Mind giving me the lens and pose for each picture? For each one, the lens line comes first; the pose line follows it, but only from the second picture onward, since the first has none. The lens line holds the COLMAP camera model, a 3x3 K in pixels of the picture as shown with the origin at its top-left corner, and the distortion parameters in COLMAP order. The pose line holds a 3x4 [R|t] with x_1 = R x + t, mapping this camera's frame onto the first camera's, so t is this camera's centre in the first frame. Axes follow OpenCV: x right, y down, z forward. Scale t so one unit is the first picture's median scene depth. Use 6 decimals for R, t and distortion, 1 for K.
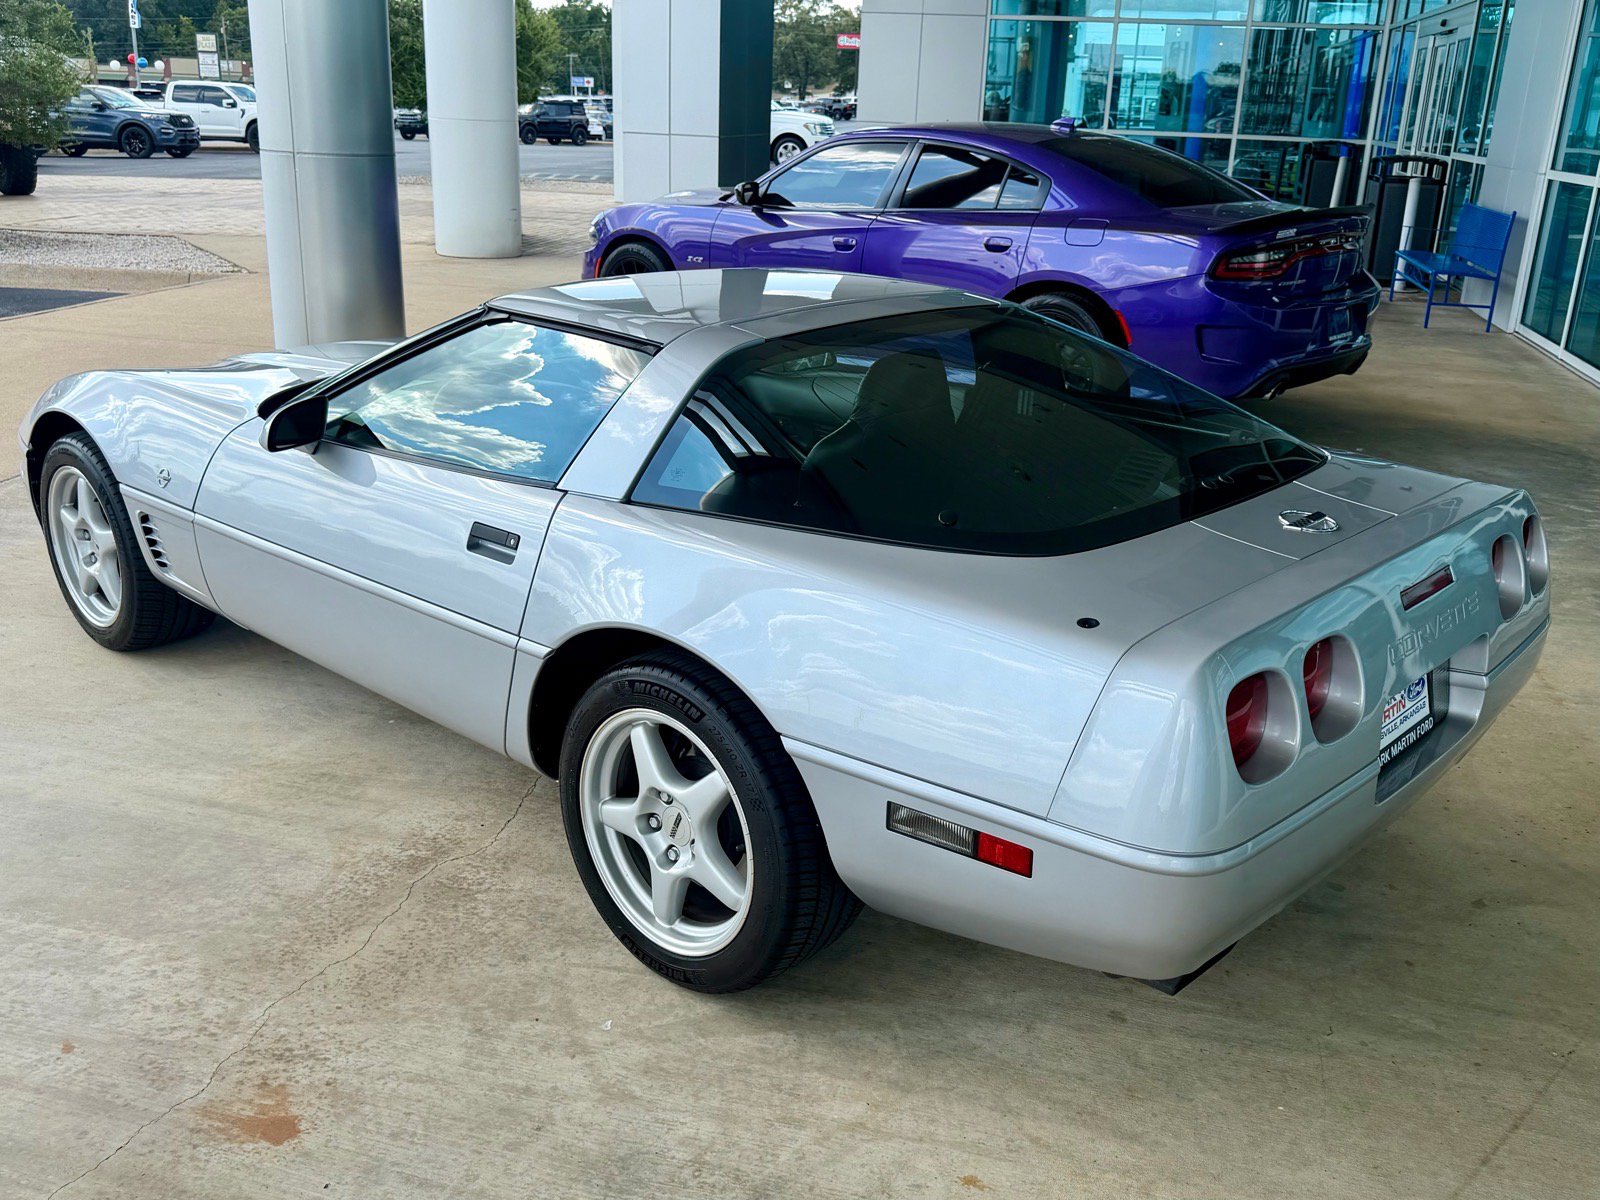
lens RADIAL K [[1448.2, 0, 803.0], [0, 1448.2, 609.8], [0, 0, 1]] dist [0.010888, 0.000000]
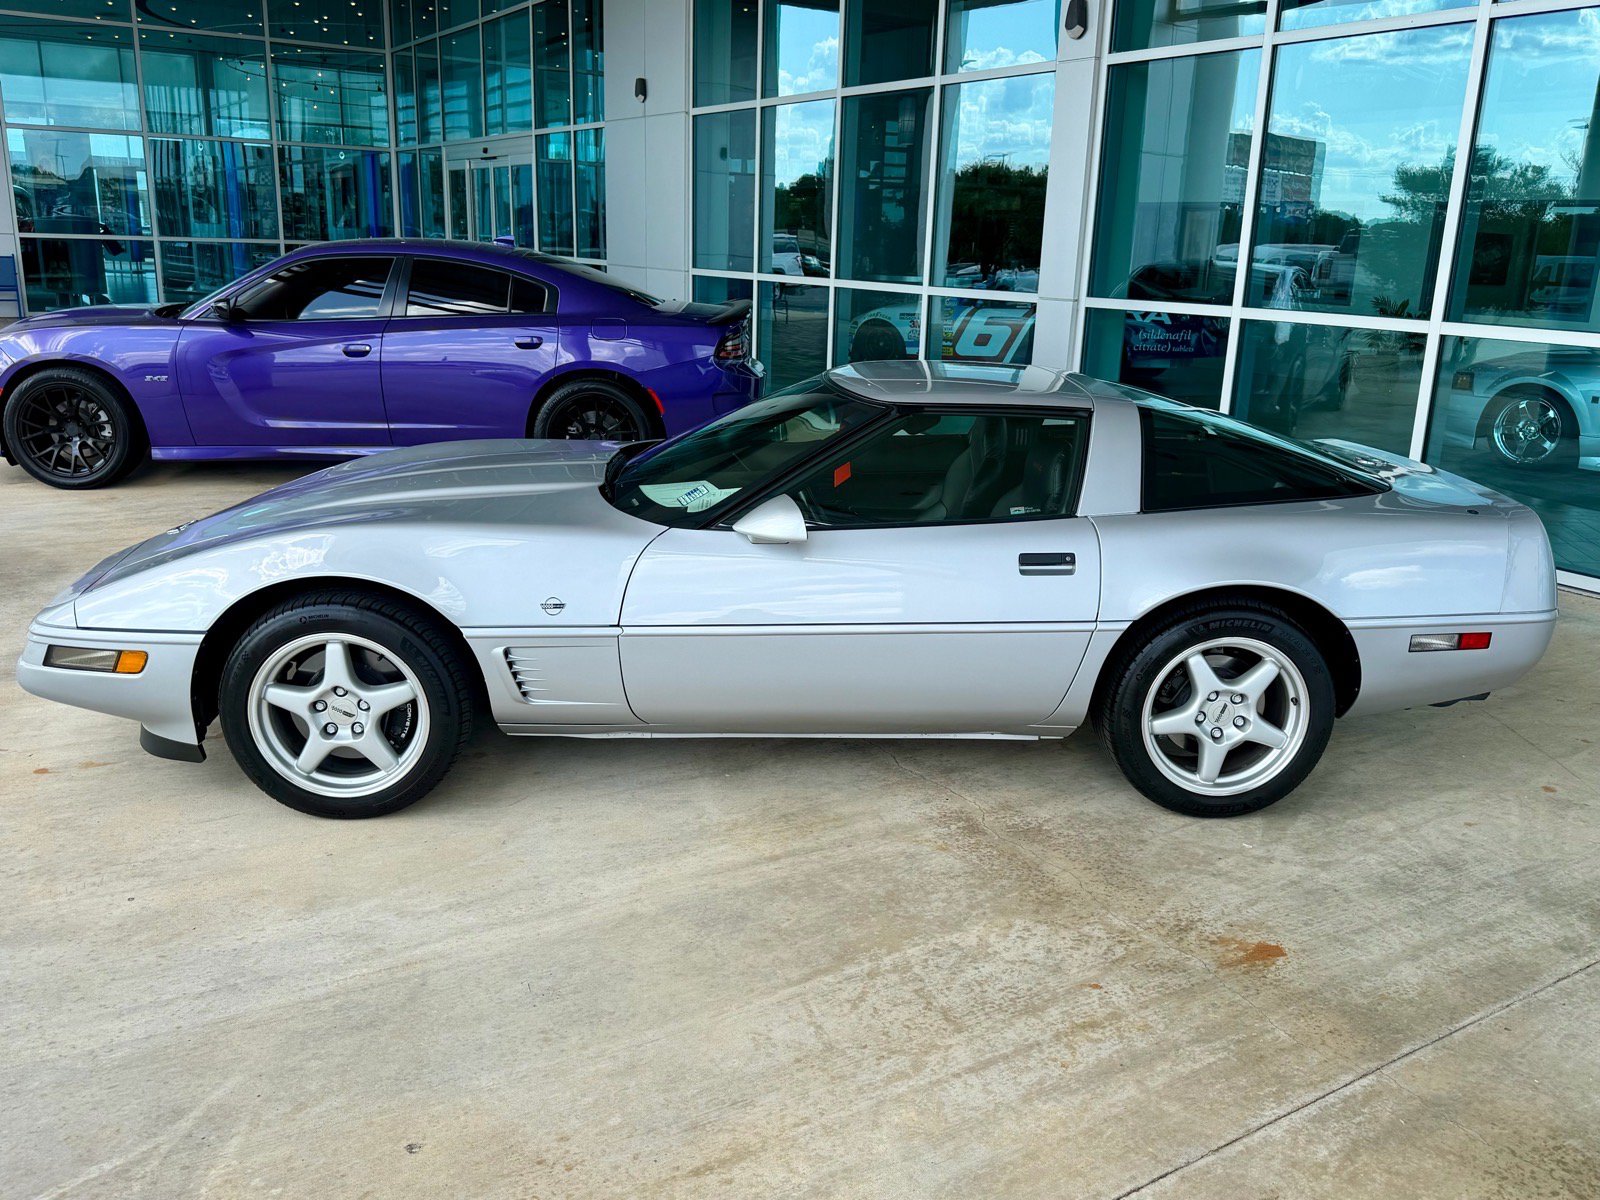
lens RADIAL K [[1302.1, 0, 811.4], [0, 1302.1, 603.0], [0, 0, 1]] dist [0.047684, -0.060270]
pose [[0.697253, -0.201926, 0.687797, -1.335884], [0.229172, 0.971941, 0.053023, -0.139324], [-0.679205, 0.120653, 0.723964, 0.275287]]
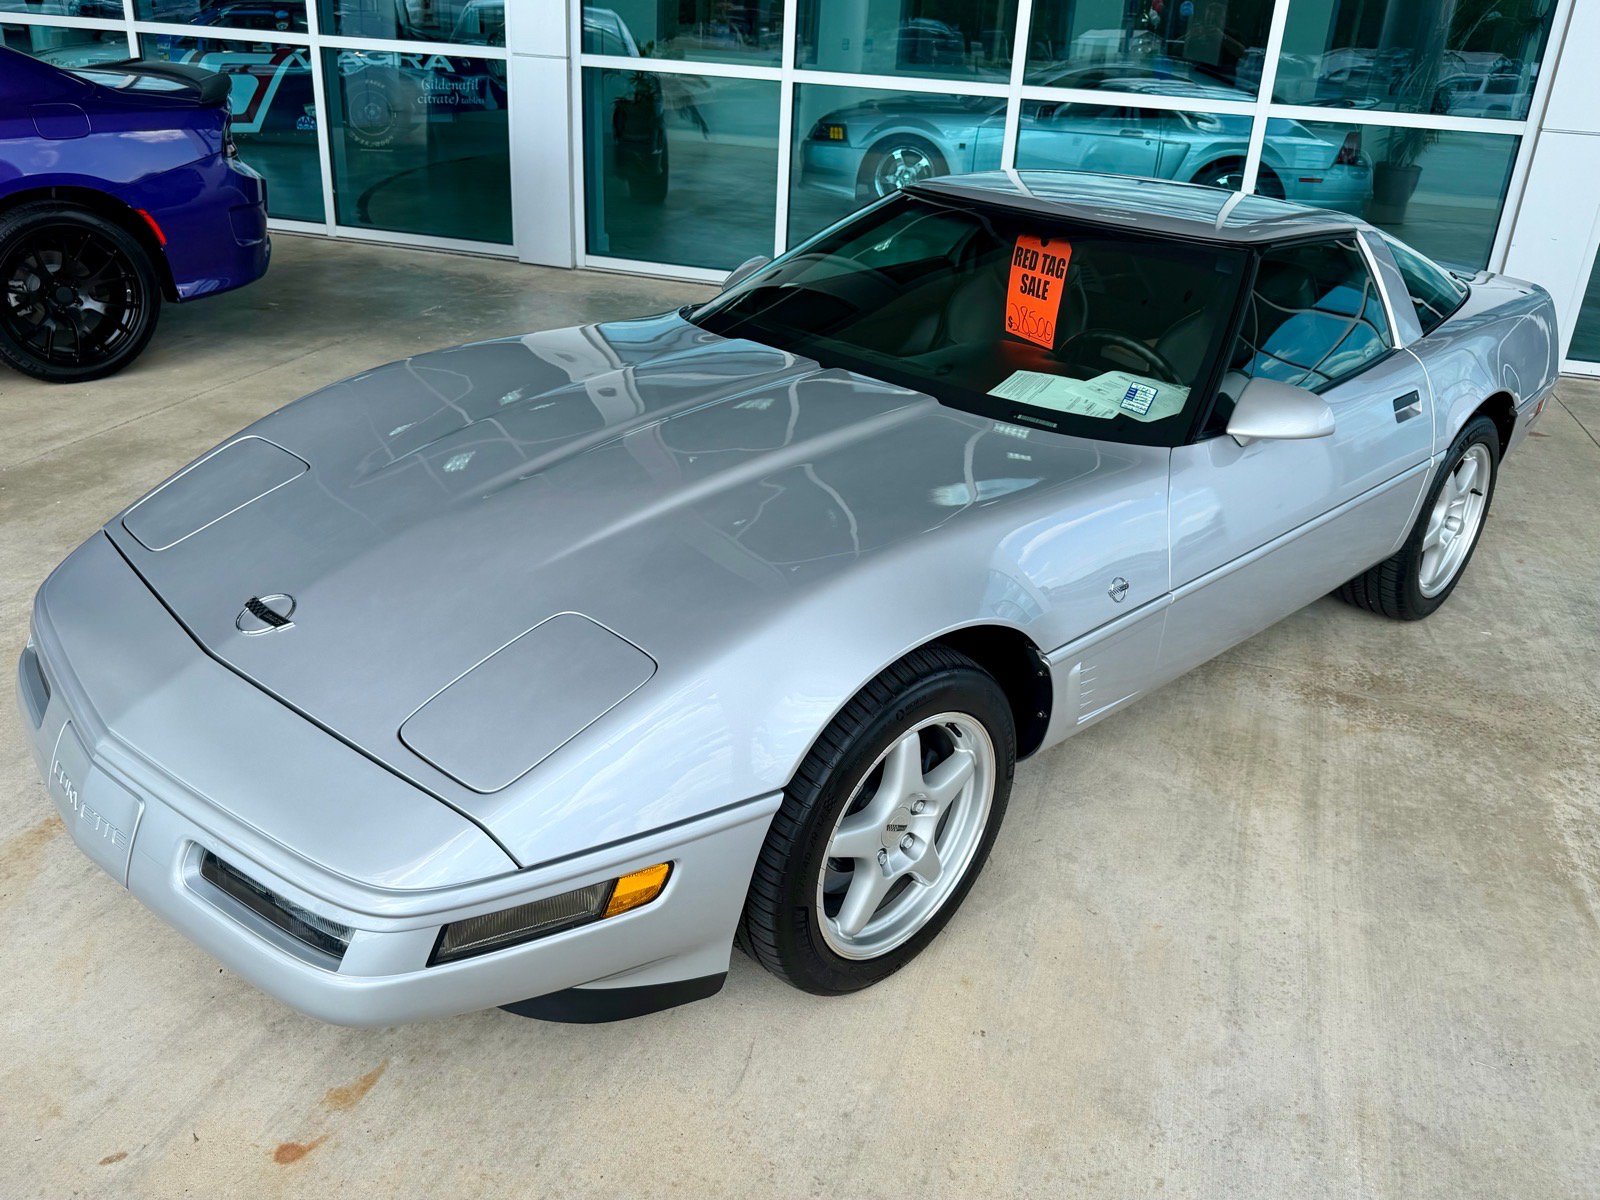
lens RADIAL K [[1302.1, 0, 805.4], [0, 1302.1, 605.2], [0, 0, 1]] dist [0.047684, -0.060270]
pose [[0.048464, -0.444451, 0.894491, -1.481610], [0.280563, 0.865546, 0.414867, -0.575644], [-0.958611, 0.230855, 0.166645, 1.466427]]
